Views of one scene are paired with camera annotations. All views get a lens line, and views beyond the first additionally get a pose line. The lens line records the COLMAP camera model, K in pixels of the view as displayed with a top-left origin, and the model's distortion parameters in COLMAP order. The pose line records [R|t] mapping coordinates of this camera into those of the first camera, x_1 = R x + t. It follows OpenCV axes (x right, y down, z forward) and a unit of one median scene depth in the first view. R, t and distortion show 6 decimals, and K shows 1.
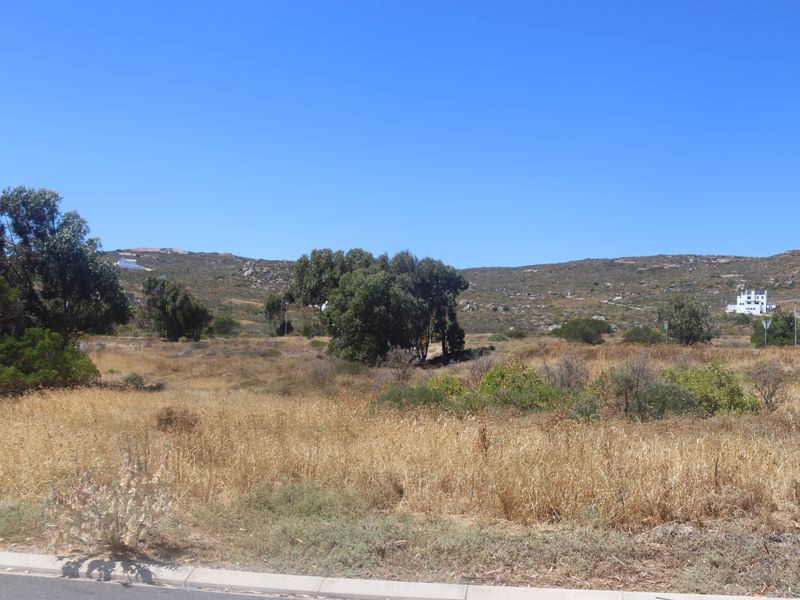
lens RADIAL K [[760.8, 0, 405.1], [0, 760.8, 300.6], [0, 0, 1]] dist [-0.160123, 0.167371]
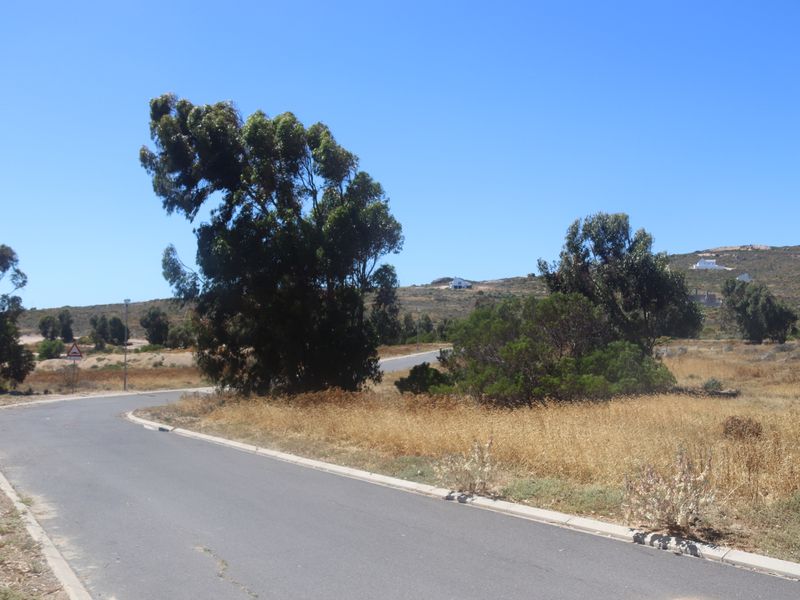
lens RADIAL K [[760.8, 0, 405.1], [0, 760.8, 300.6], [0, 0, 1]] dist [-0.160123, 0.167371]
pose [[0.734482, -0.050633, -0.676737, 0.154177], [0.048910, 0.998569, -0.021629, -0.056793], [0.676863, -0.017213, 0.735907, -0.257953]]
